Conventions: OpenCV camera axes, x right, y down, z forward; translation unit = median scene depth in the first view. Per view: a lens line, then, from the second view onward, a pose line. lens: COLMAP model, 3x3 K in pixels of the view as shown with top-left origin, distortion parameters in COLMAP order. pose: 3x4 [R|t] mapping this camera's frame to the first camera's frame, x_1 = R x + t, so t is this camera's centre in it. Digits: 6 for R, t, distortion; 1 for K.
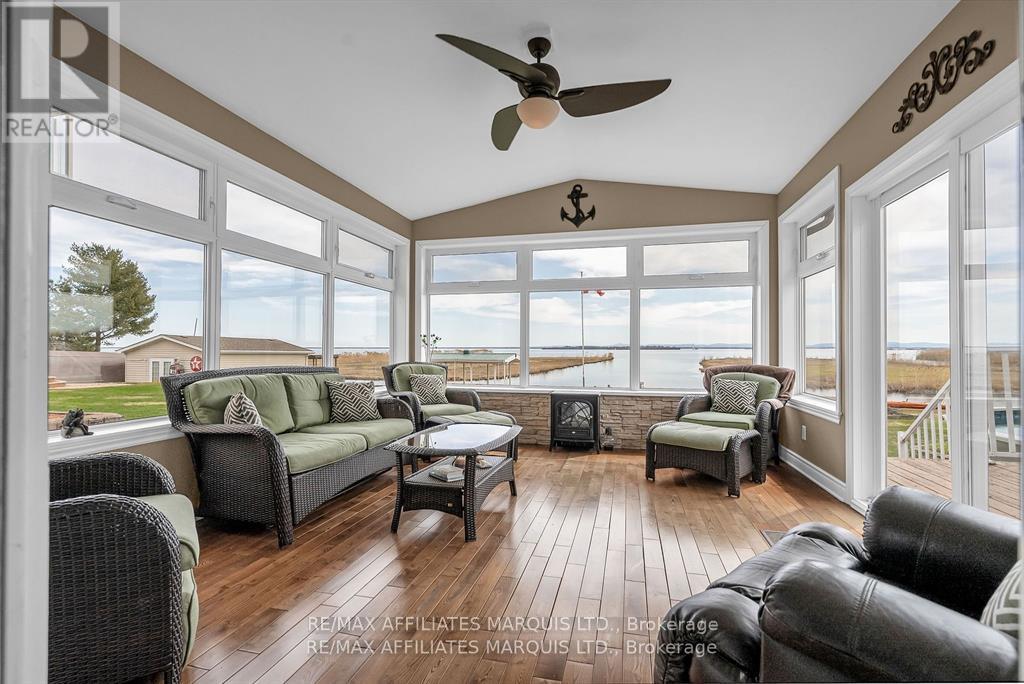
lens RADIAL K [[491.7, 0, 518.7], [0, 491.7, 344.2], [0, 0, 1]] dist [-0.000582, 0.000511]
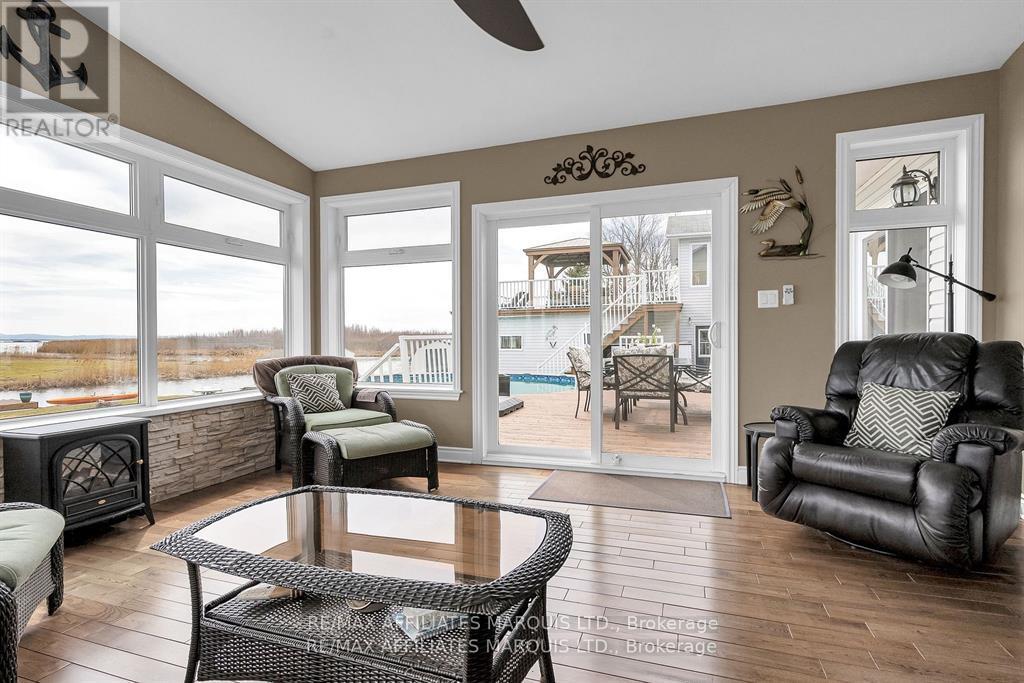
lens RADIAL K [[491.7, 0, 516.5], [0, 491.7, 341.5], [0, 0, 1]] dist [-0.000582, 0.000511]
pose [[0.094135, -0.008488, 0.995523, -0.332125], [-0.002700, 0.999958, 0.008781, 0.006411], [-0.995556, -0.003514, 0.094109, 0.484491]]
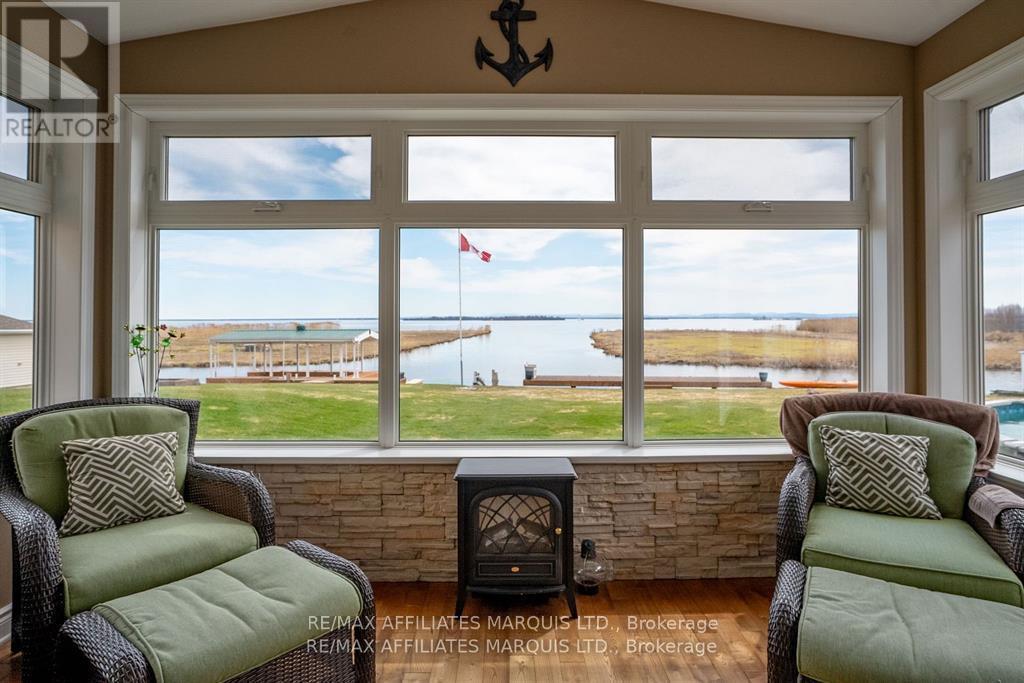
lens RADIAL K [[586.6, 0, 532.0], [0, 586.6, 313.7], [0, 0, 1]] dist [-0.017576, 0.005896]
pose [[0.965406, -0.001488, 0.260746, -0.001935], [0.001676, 0.999998, -0.000497, -0.031714], [-0.260744, 0.000916, 0.965407, 0.486267]]
